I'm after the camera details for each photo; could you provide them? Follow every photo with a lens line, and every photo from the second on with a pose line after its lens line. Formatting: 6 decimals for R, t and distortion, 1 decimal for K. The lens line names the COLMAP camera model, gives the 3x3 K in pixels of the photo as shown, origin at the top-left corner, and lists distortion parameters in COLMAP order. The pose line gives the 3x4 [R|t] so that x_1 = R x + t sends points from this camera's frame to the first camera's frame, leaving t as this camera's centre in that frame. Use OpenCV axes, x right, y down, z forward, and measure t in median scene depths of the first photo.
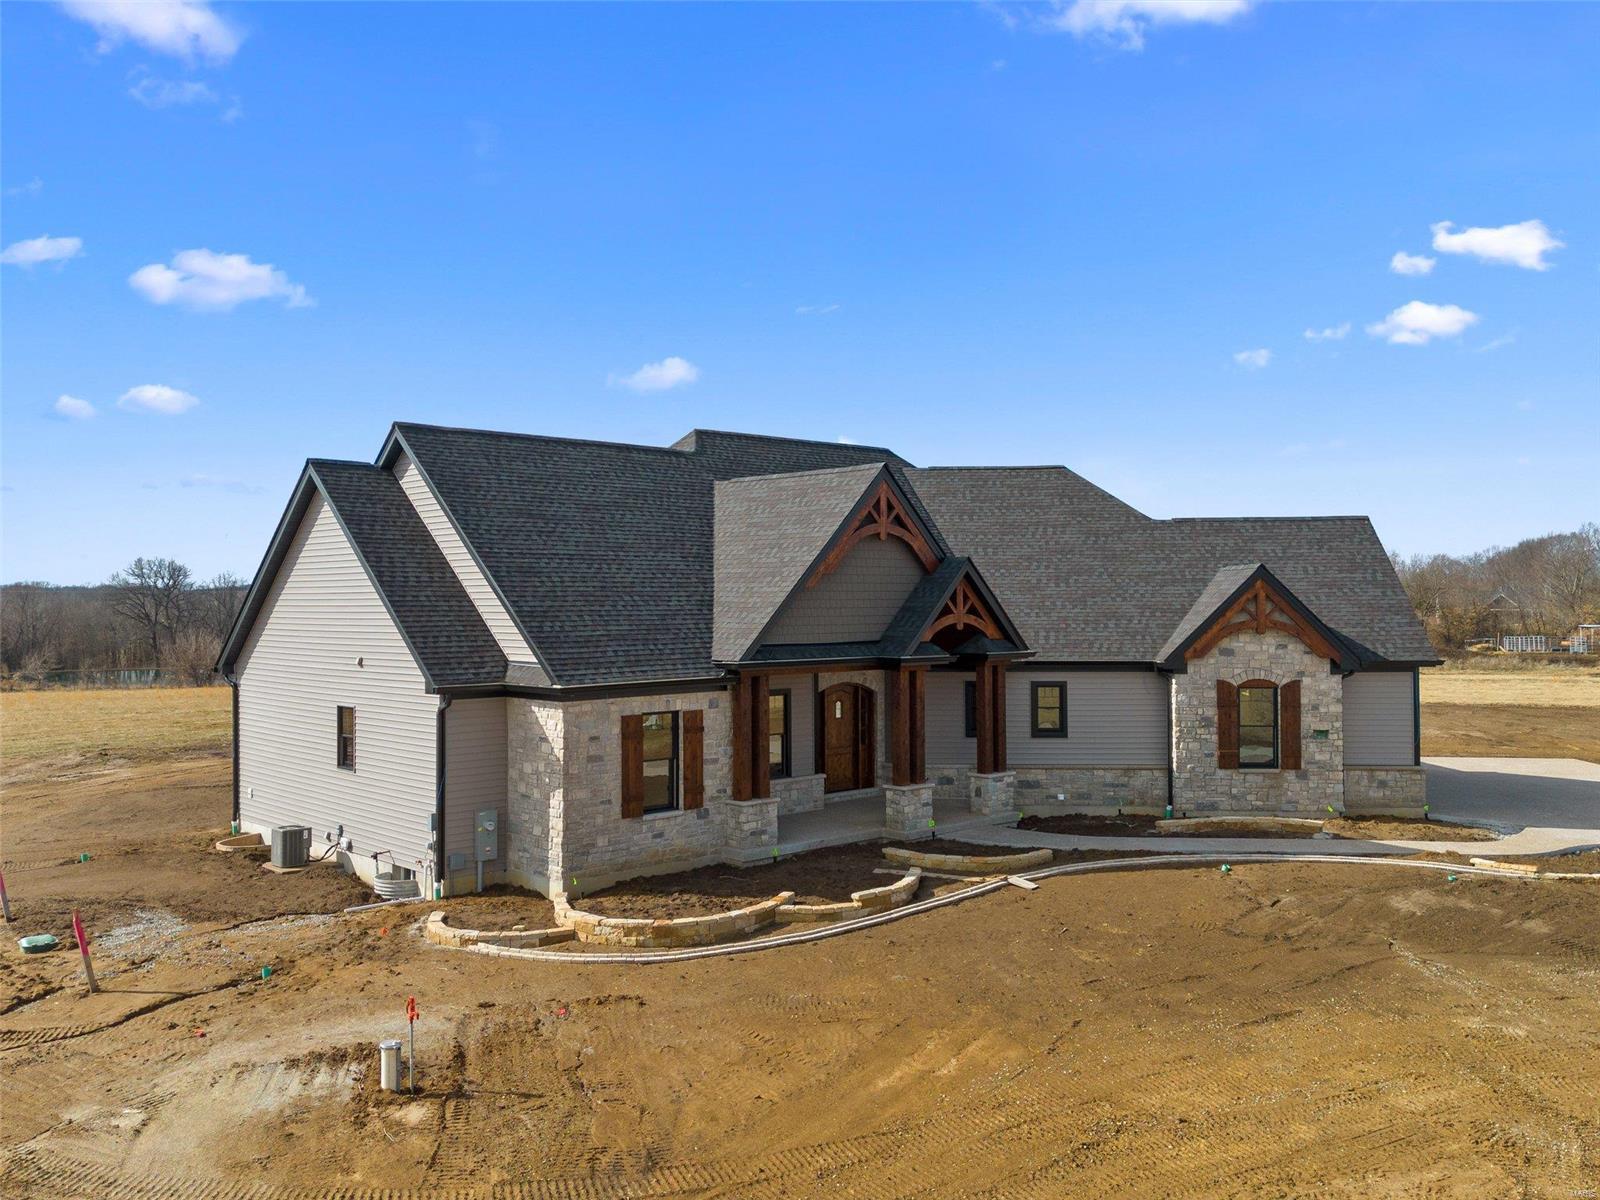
lens RADIAL K [[1338.0, 0, 791.0], [0, 1338.0, 603.5], [0, 0, 1]] dist [0.125383, -0.240168]
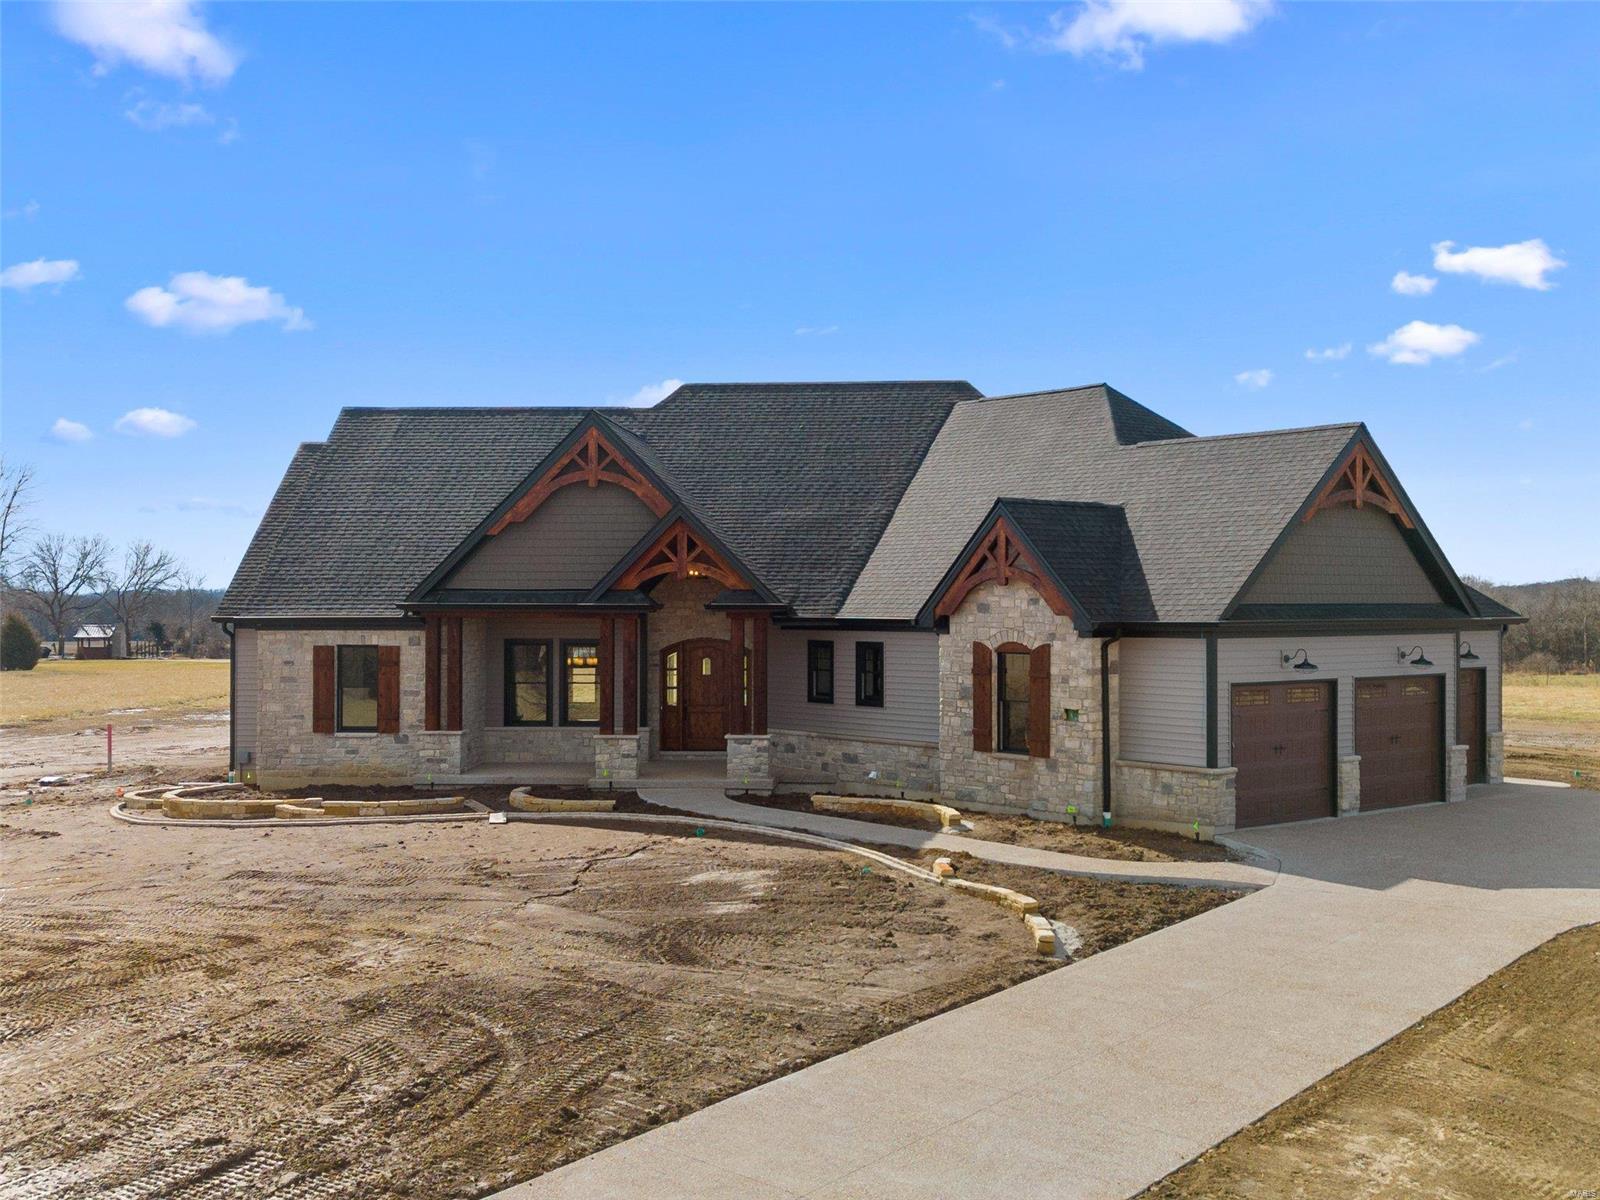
lens RADIAL K [[1695.1, 0, 800.0], [0, 1695.1, 600.0], [0, 0, 1]] dist [0.086944, -0.117171]
pose [[0.684906, 0.005430, -0.728611, 0.991412], [-0.005952, 0.999981, 0.001857, 0.030012], [0.728607, 0.003064, 0.684925, 0.222435]]
